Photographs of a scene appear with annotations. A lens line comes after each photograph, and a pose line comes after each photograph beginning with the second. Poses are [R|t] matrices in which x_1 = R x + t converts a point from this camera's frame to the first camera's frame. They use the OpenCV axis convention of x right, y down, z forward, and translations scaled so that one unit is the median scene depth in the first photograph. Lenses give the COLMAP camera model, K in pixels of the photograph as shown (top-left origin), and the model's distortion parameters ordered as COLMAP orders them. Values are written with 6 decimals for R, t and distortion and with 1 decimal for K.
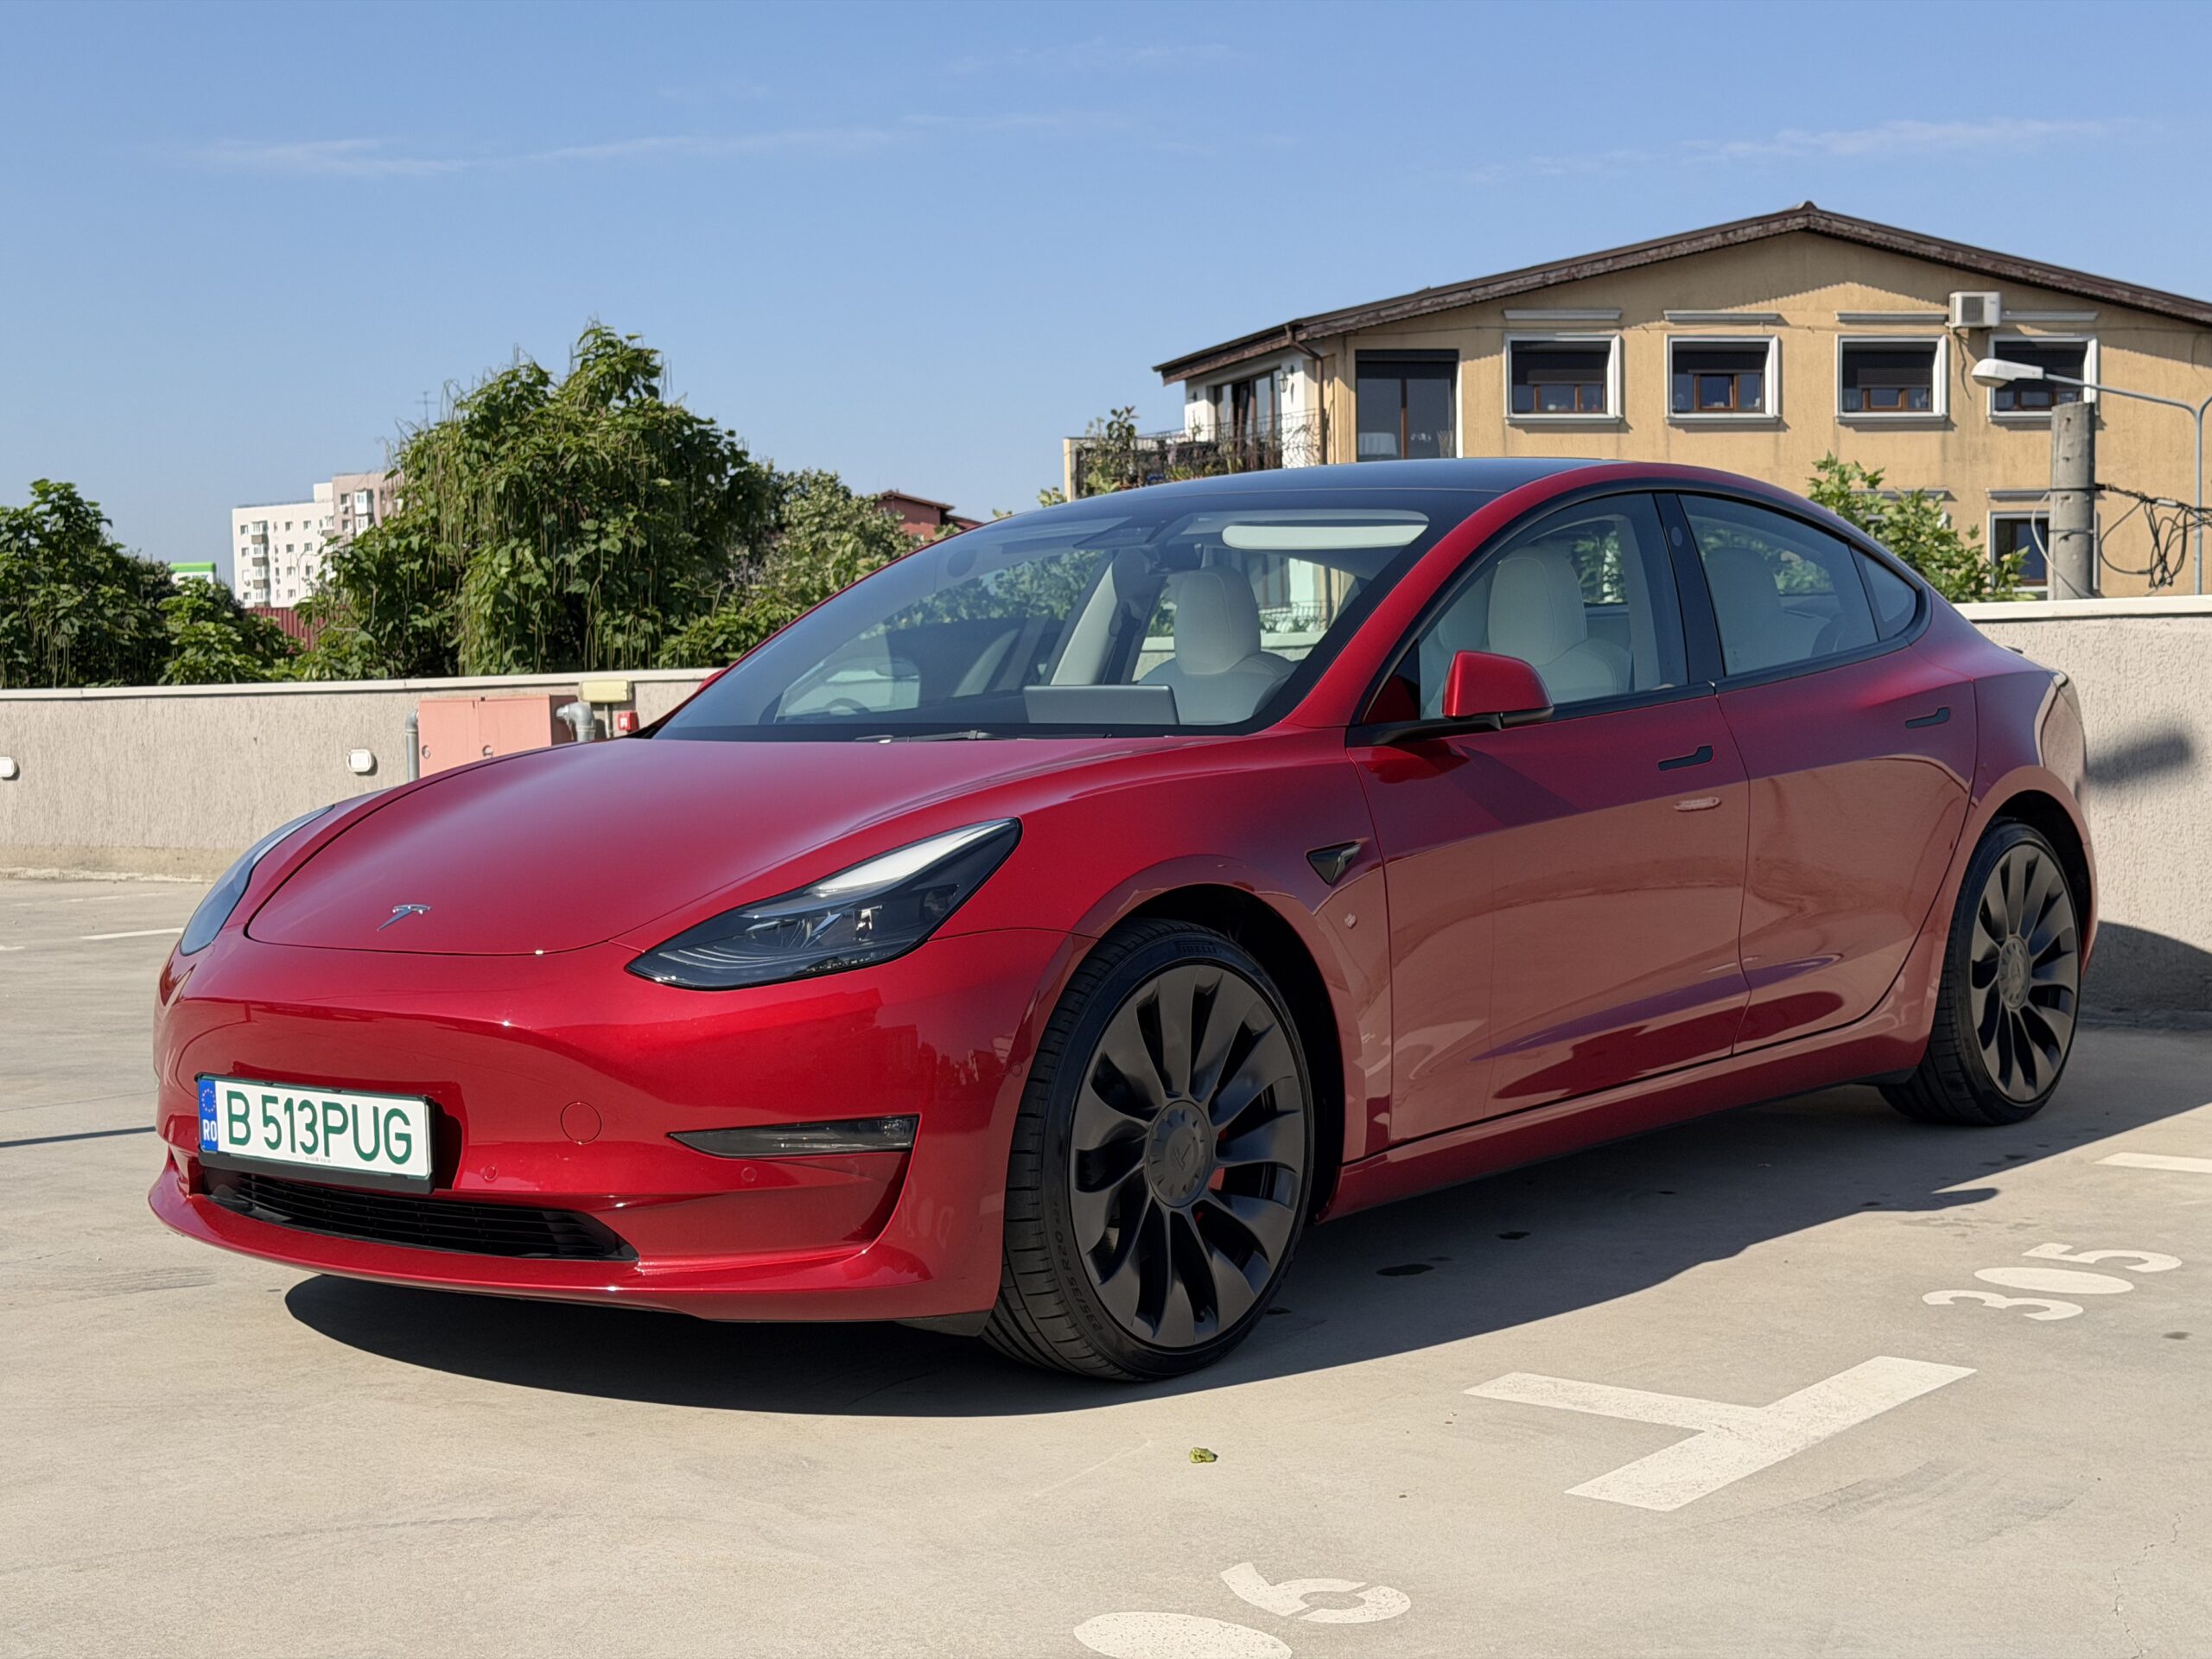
lens RADIAL K [[3071.0, 0, 1106.0], [0, 3071.0, 829.5], [0, 0, 1]] dist [0.196435, -0.440313]
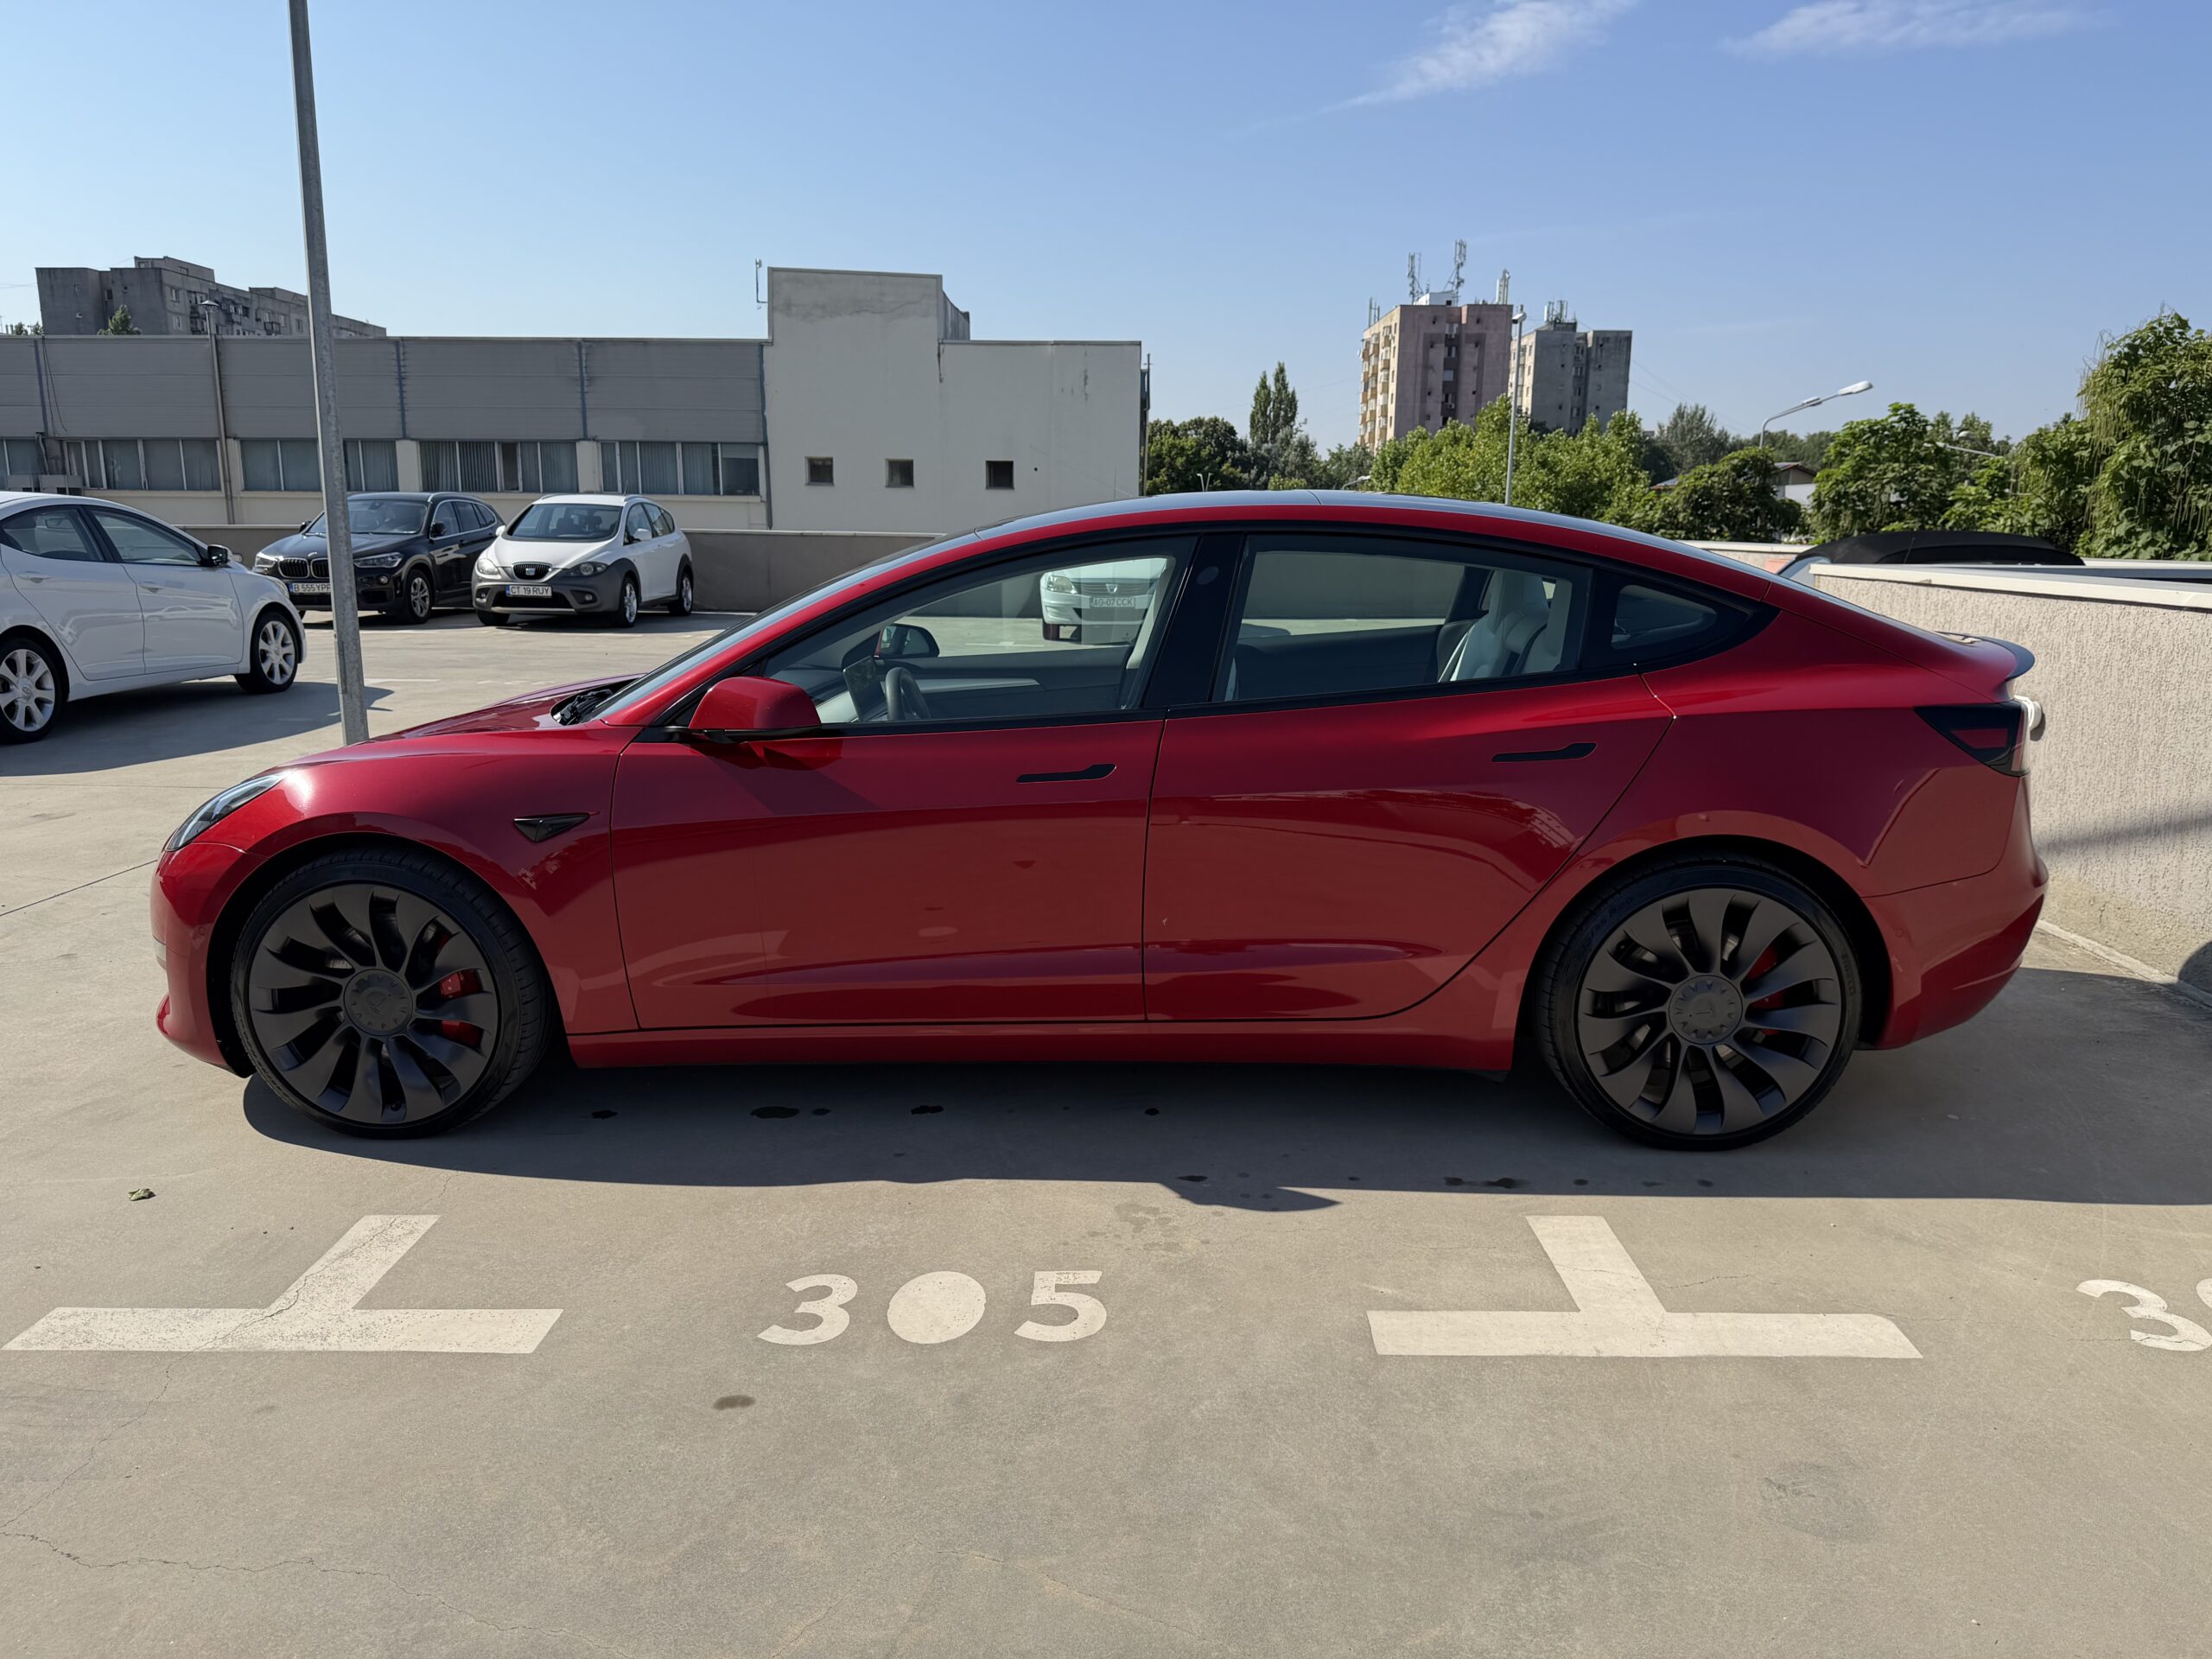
lens RADIAL K [[1561.2, 0, 1106.0], [0, 1561.2, 829.5], [0, 0, 1]] dist [0.007969, 0.000533]
pose [[0.616069, 0.179854, -0.766884, 0.829796], [-0.054157, 0.980951, 0.186552, -0.141586], [0.785828, -0.073397, 0.614075, 0.823811]]
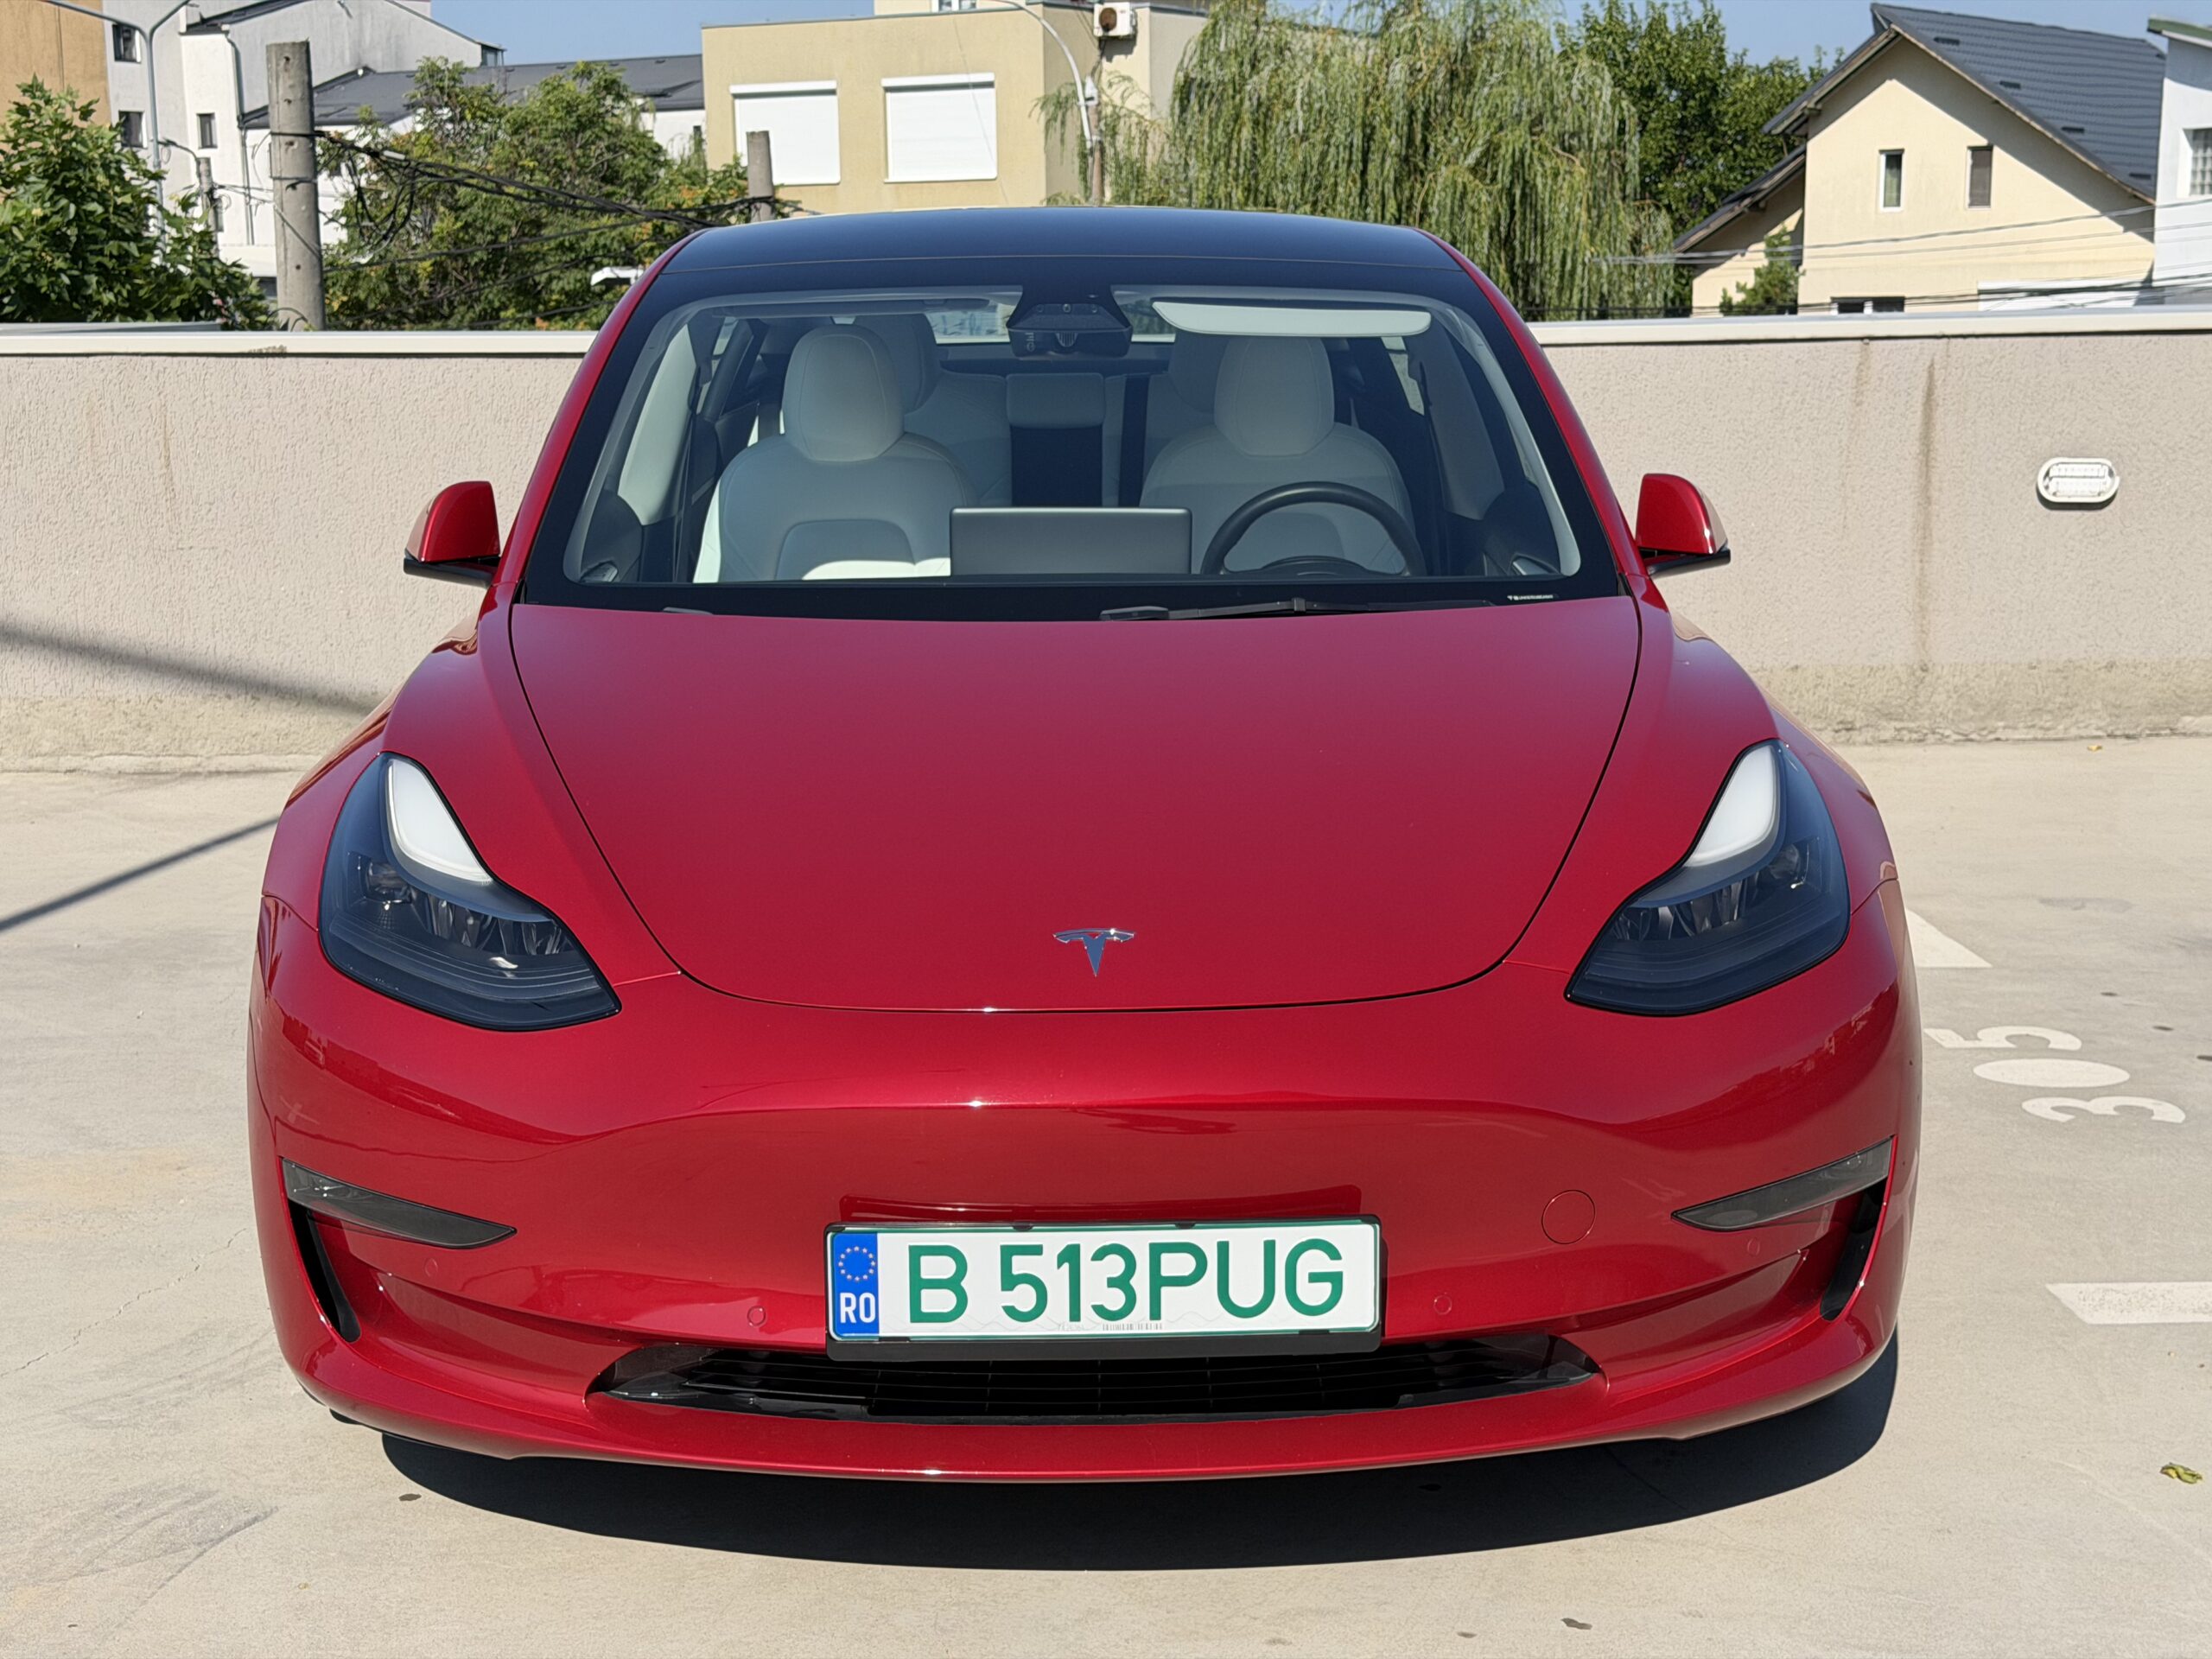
lens RADIAL K [[3071.0, 0, 1106.0], [0, 3071.0, 829.5], [0, 0, 1]] dist [0.196435, -0.440313]
pose [[0.755739, -0.103775, 0.646599, -0.671921], [0.023325, 0.991004, 0.131787, -0.088913], [-0.654458, -0.084515, 0.751360, 0.499511]]
